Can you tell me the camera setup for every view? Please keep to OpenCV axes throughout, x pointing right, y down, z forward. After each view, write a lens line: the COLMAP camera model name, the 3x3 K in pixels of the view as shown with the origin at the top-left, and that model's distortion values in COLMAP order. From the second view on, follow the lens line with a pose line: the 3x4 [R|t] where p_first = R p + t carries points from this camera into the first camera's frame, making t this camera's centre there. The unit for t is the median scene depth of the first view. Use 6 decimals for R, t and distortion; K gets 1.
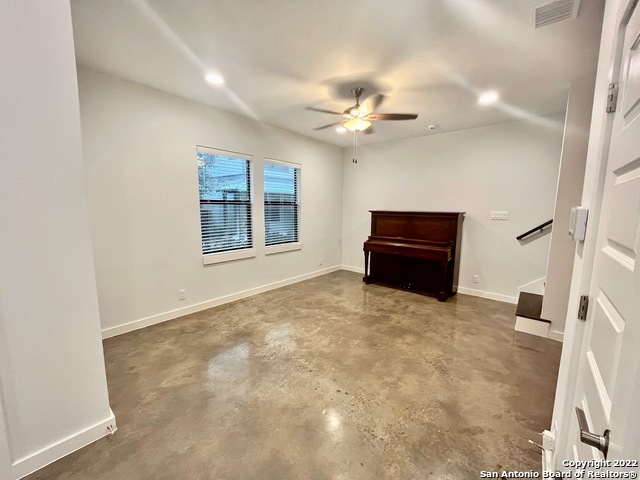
lens RADIAL K [[262.2, 0, 321.4], [0, 262.2, 234.0], [0, 0, 1]] dist [0.002634, -0.000011]
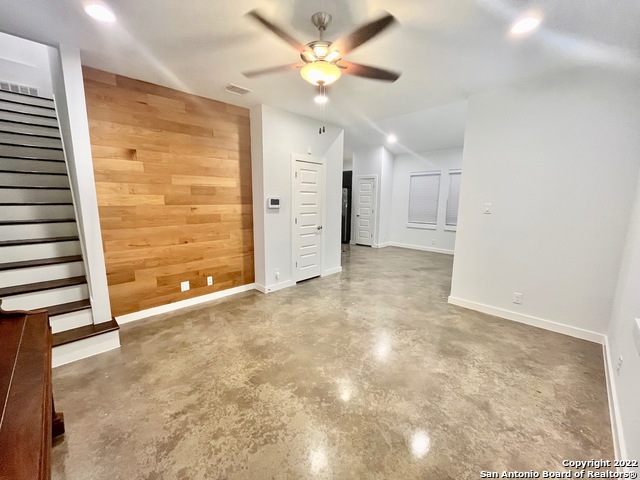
lens RADIAL K [[262.2, 0, 319.9], [0, 262.2, 240.8], [0, 0, 1]] dist [0.002634, -0.000011]
pose [[-0.995666, -0.034901, 0.086201, 0.065987], [-0.011236, 0.965265, 0.261032, -0.180808], [-0.092317, 0.258932, -0.961474, 1.748304]]
